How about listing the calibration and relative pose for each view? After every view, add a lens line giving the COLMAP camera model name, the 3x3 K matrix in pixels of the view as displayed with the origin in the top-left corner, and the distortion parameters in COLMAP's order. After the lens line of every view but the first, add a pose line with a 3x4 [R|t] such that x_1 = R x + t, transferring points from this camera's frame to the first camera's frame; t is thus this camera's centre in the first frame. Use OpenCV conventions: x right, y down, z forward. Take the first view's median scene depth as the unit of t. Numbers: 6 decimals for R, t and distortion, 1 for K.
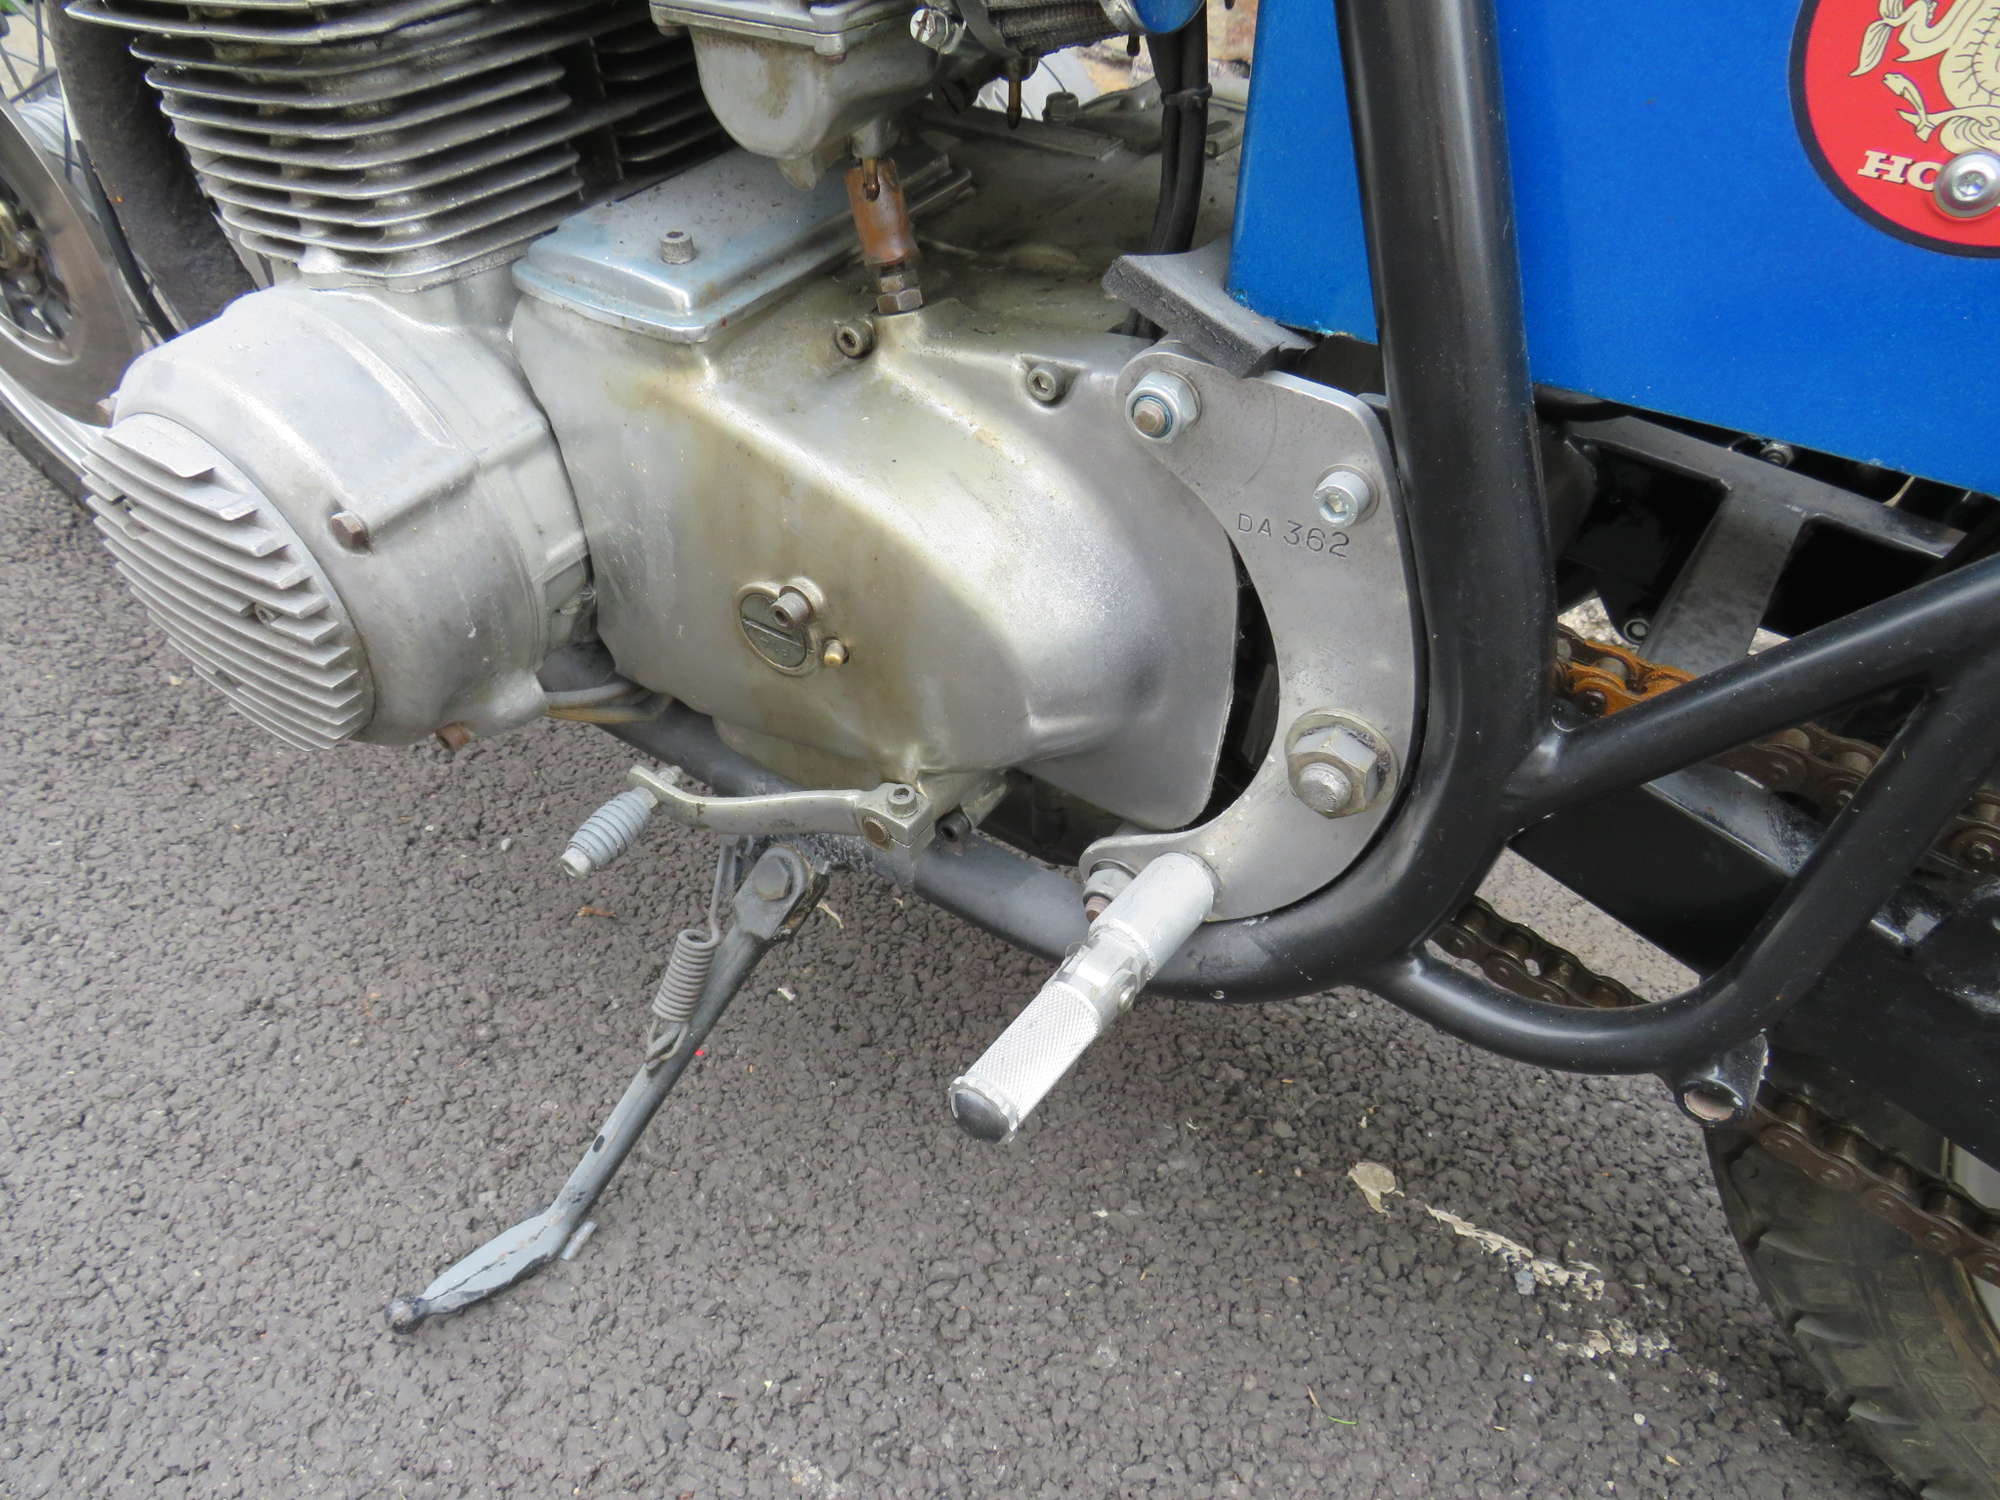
lens RADIAL K [[1413.2, 0, 988.4], [0, 1413.2, 752.9], [0, 0, 1]] dist [-0.025146, 0.002730]
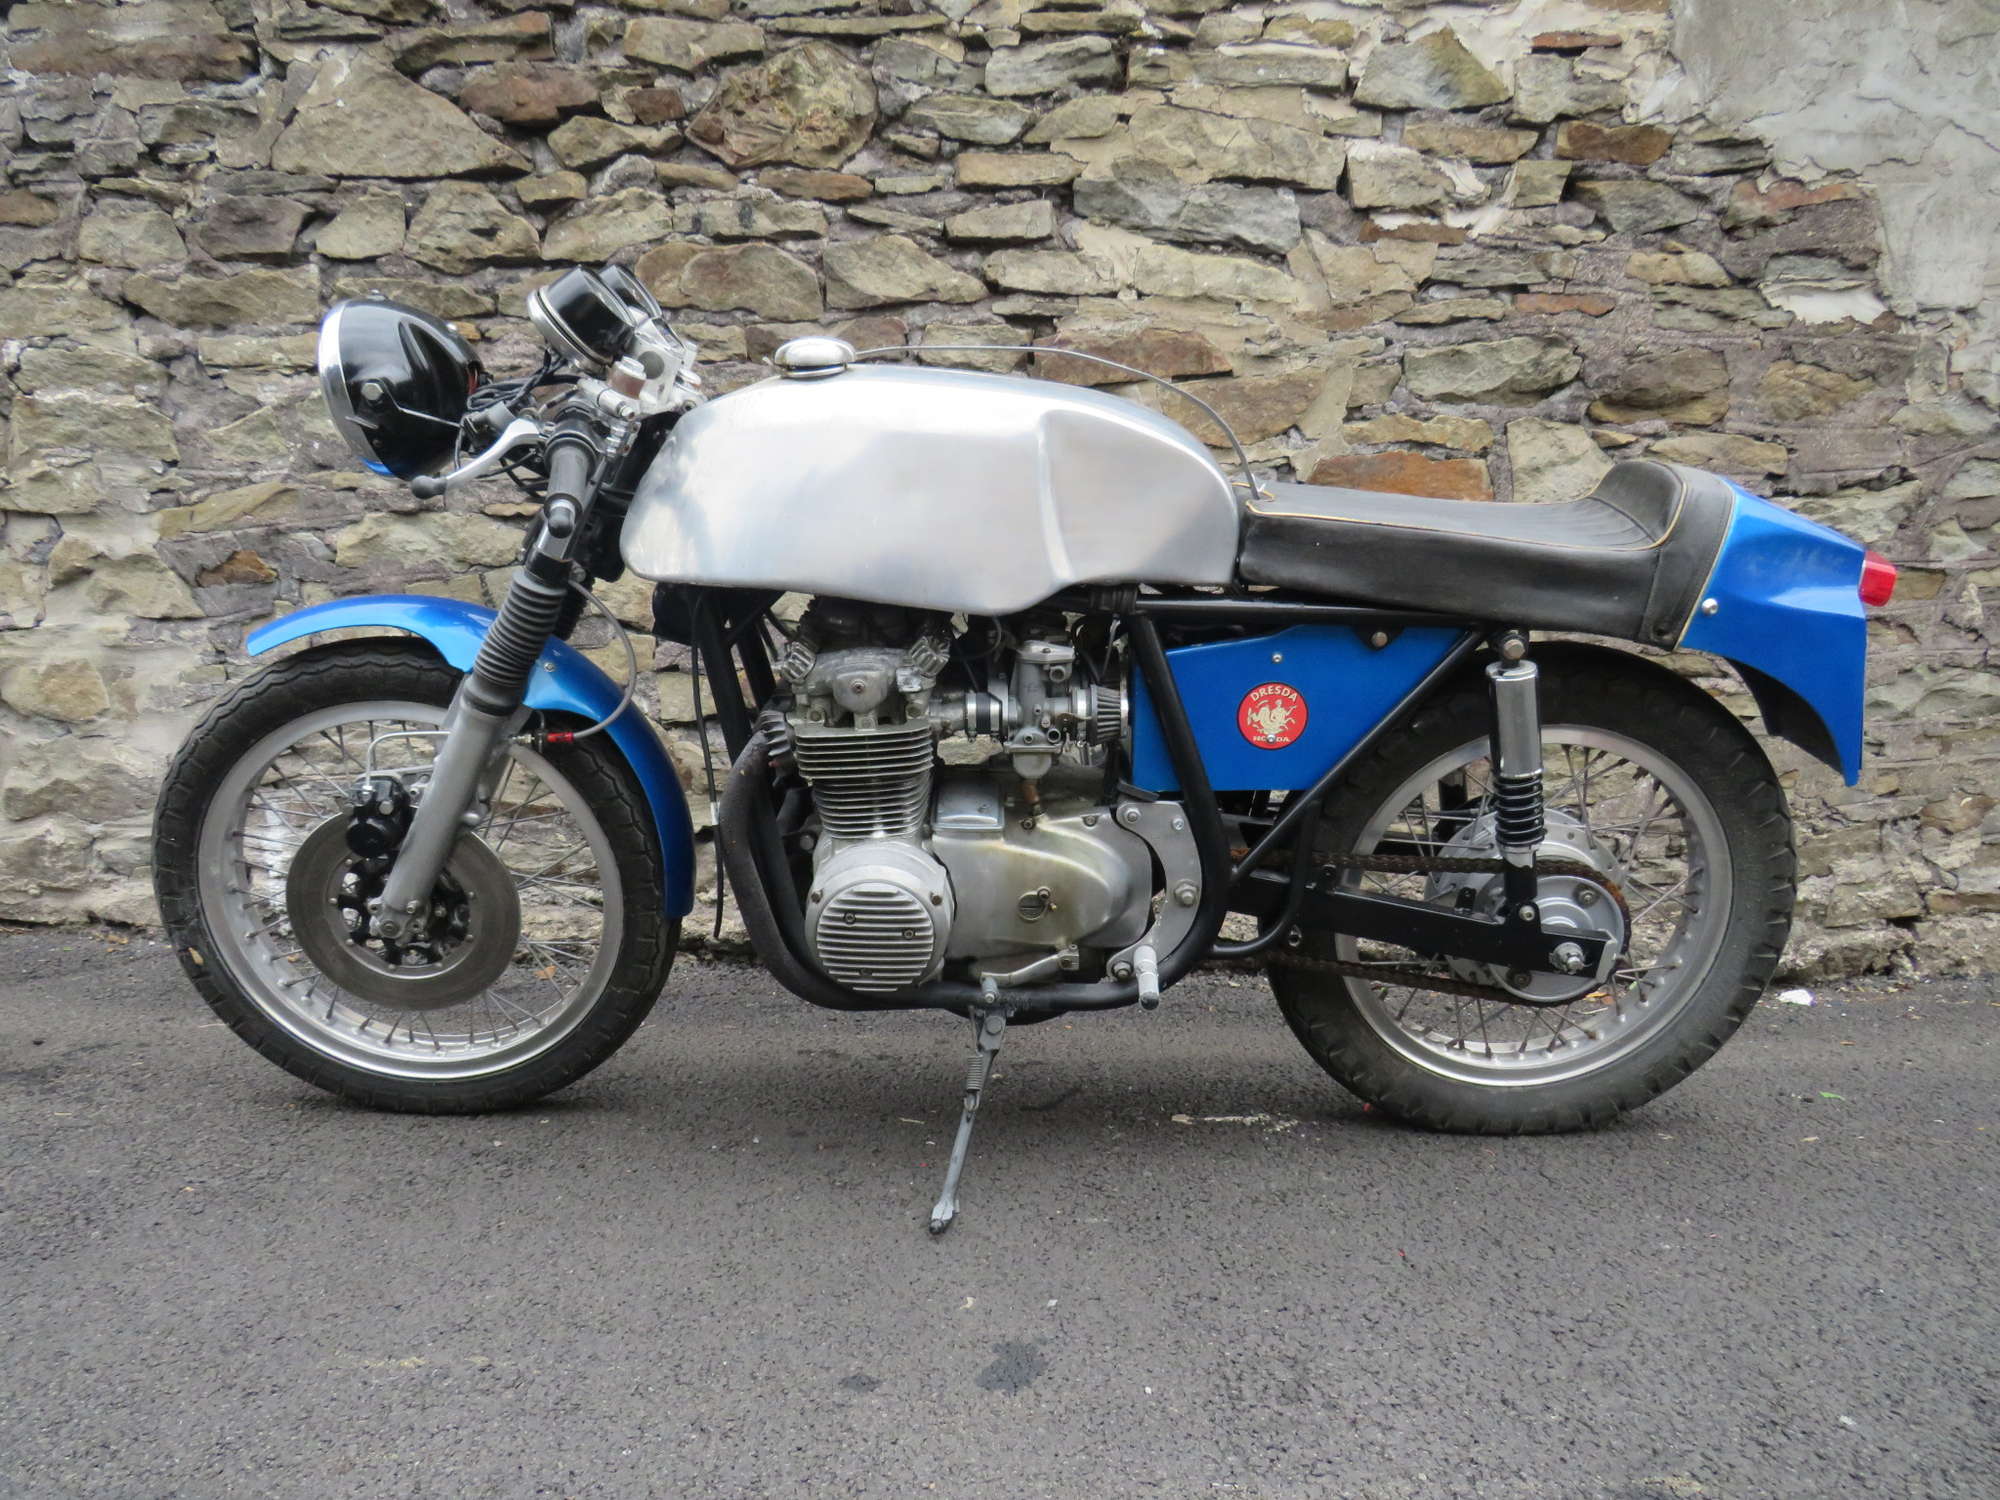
lens RADIAL K [[1413.2, 0, 1003.7], [0, 1413.2, 754.9], [0, 0, 1]] dist [-0.025146, 0.002730]
pose [[0.828769, -0.162430, 0.535498, -1.379770], [0.364114, 0.883189, -0.295632, 0.400333], [-0.424927, 0.439993, 0.791103, -1.284426]]
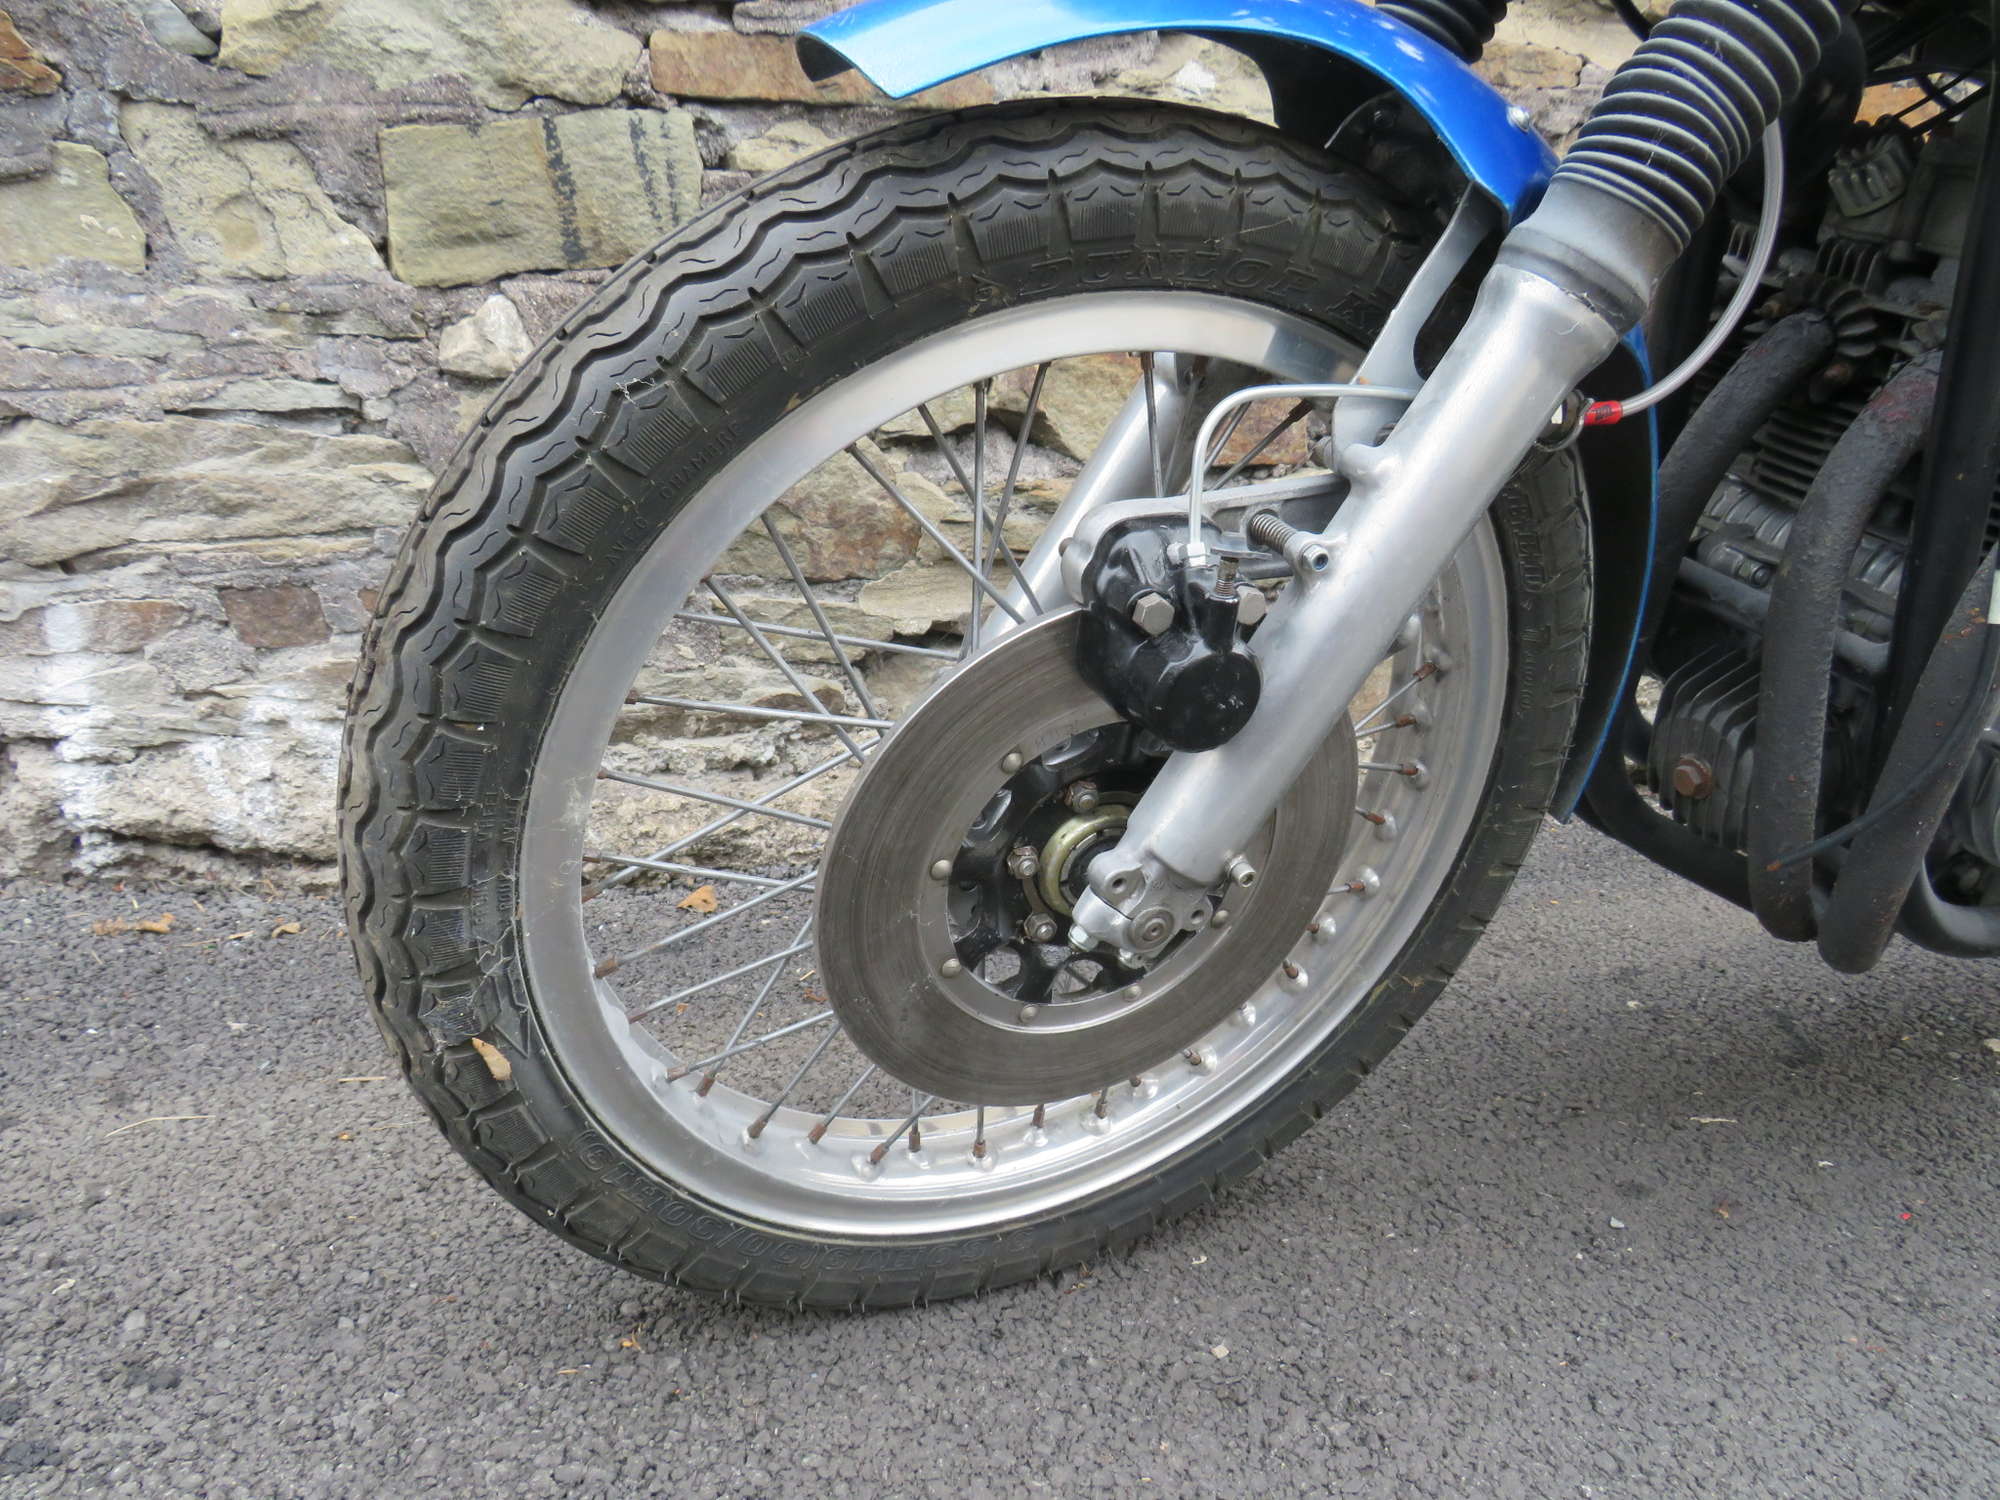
lens RADIAL K [[1413.2, 0, 1000.2], [0, 1413.2, 748.2], [0, 0, 1]] dist [-0.025146, 0.002730]
pose [[0.565675, -0.292364, 0.771061, -1.739580], [0.455983, 0.889983, 0.002932, -0.614320], [-0.687089, 0.349932, 0.636754, 0.711023]]
